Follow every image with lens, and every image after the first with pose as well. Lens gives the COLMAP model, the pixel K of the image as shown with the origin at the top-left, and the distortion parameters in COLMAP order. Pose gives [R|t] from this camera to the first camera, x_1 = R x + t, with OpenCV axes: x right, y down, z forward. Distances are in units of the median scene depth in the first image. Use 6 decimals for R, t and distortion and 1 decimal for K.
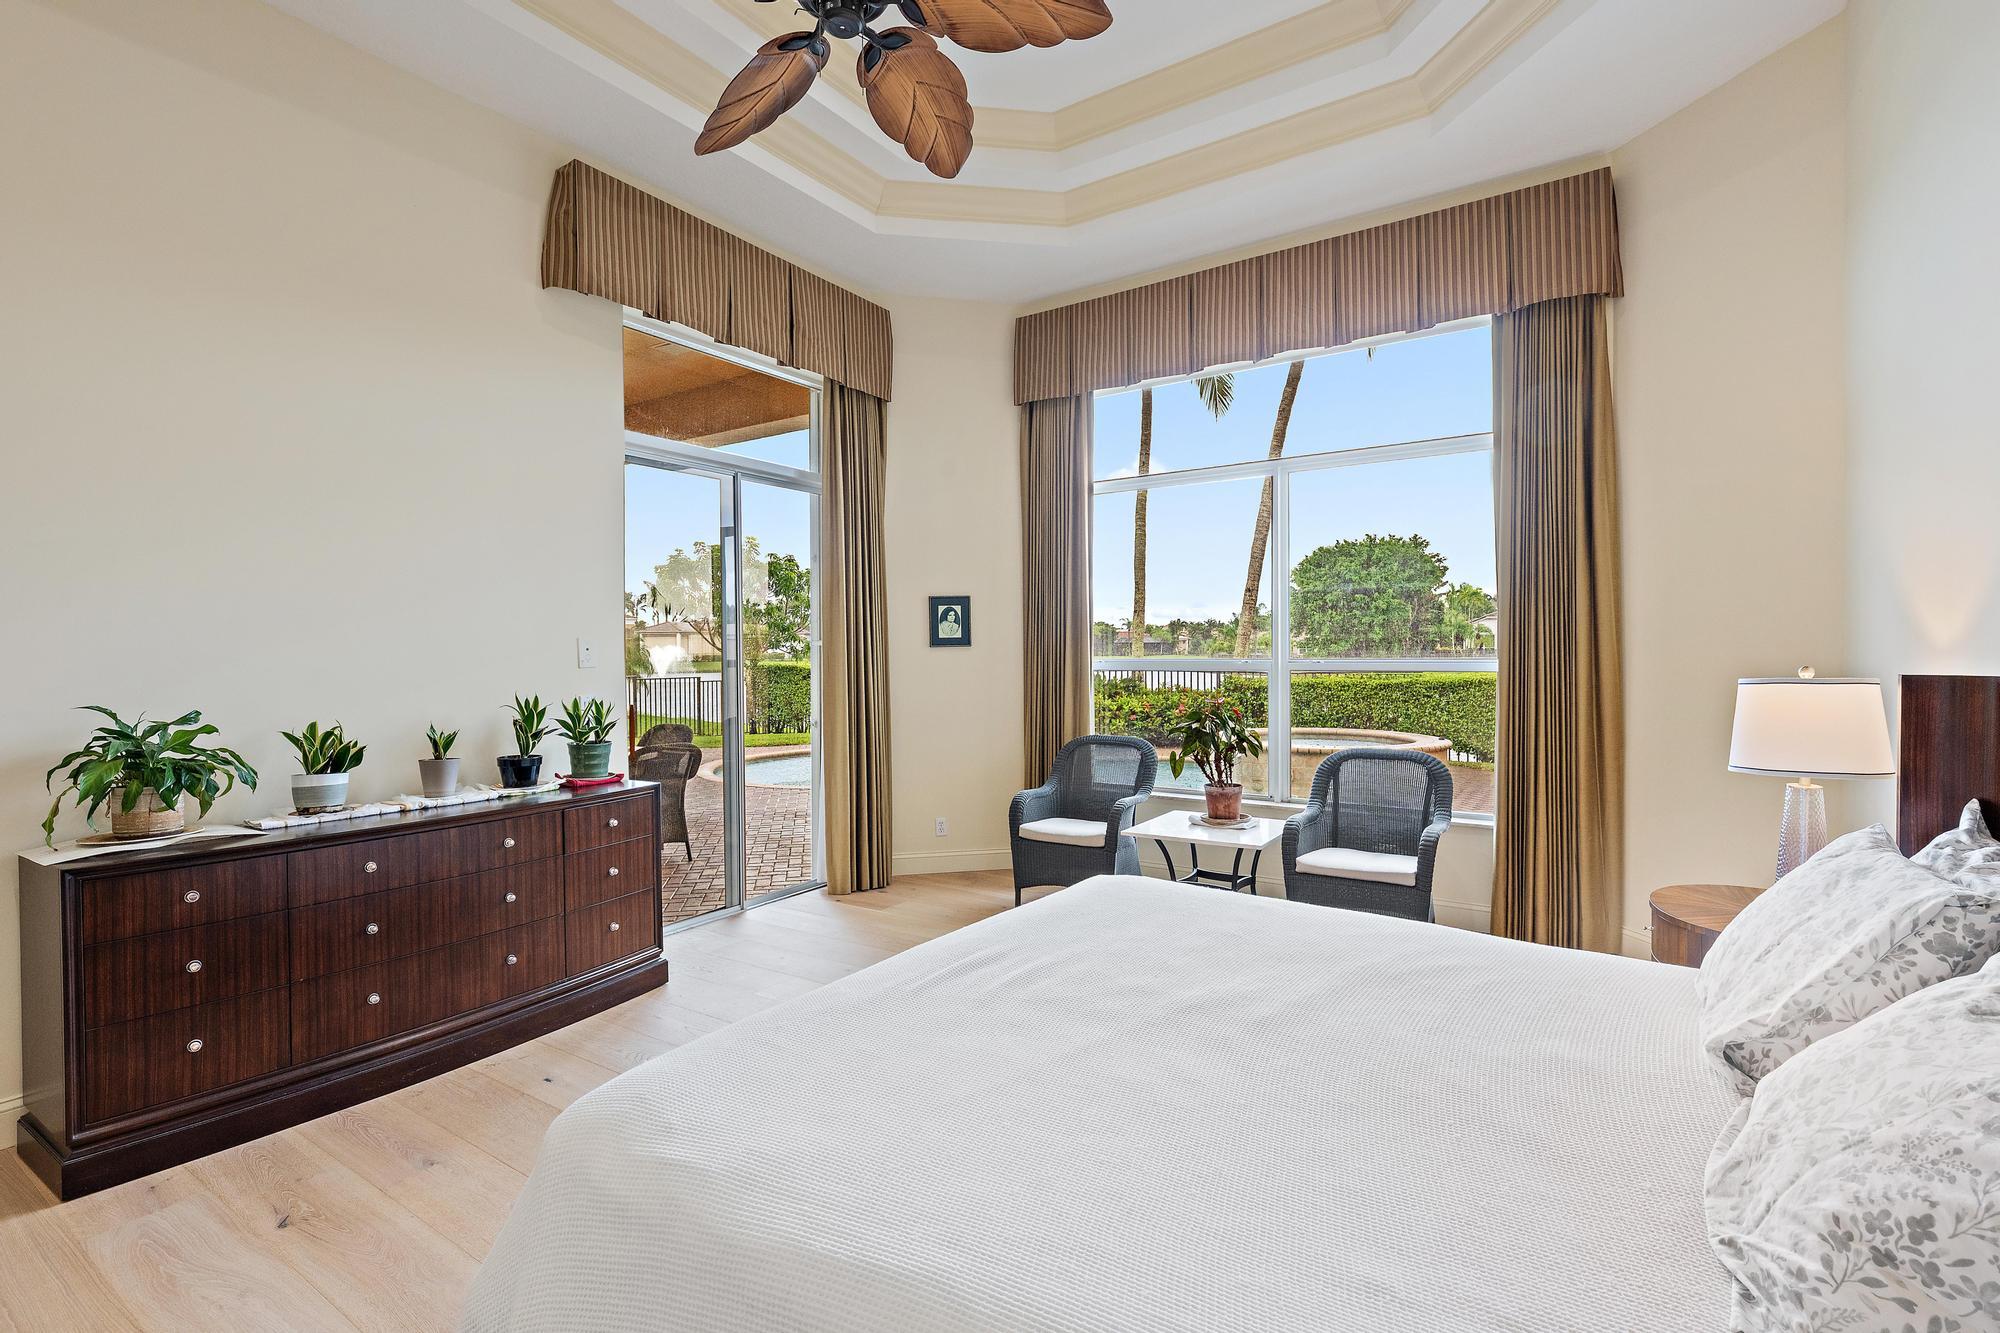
lens RADIAL K [[902.3, 0, 1001.9], [0, 902.3, 675.1], [0, 0, 1]] dist [0.004816, -0.000257]
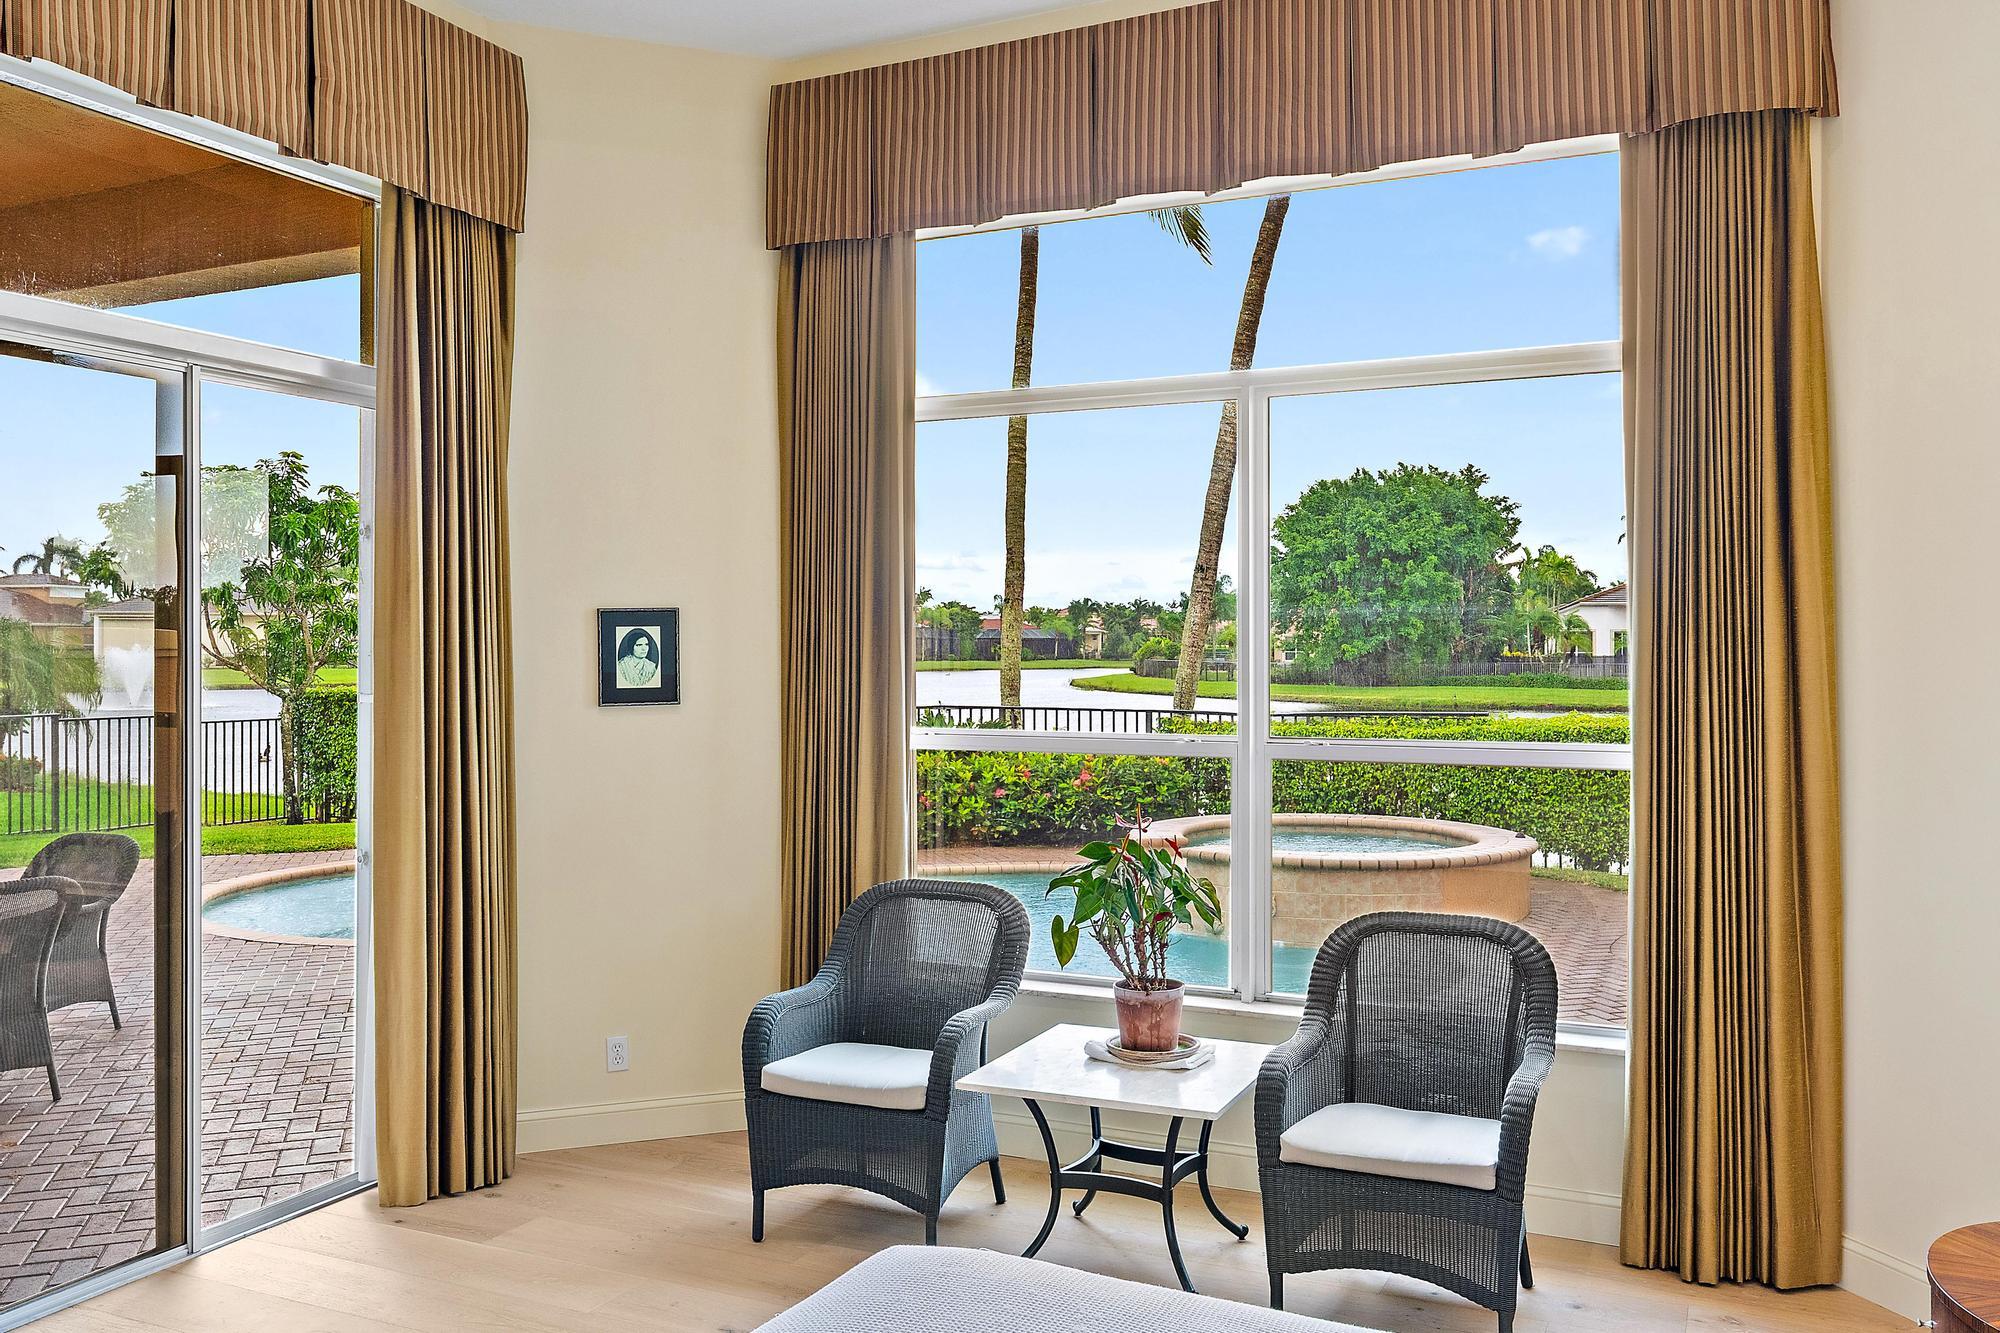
lens RADIAL K [[1558.4, 0, 1001.8], [0, 1558.4, 657.8], [0, 0, 1]] dist [-0.005262, 0.015685]
pose [[0.990404, 0.006664, 0.138038, 0.027893], [-0.004217, 0.999829, -0.018008, -0.047021], [-0.138135, 0.017253, 0.990263, 0.087940]]
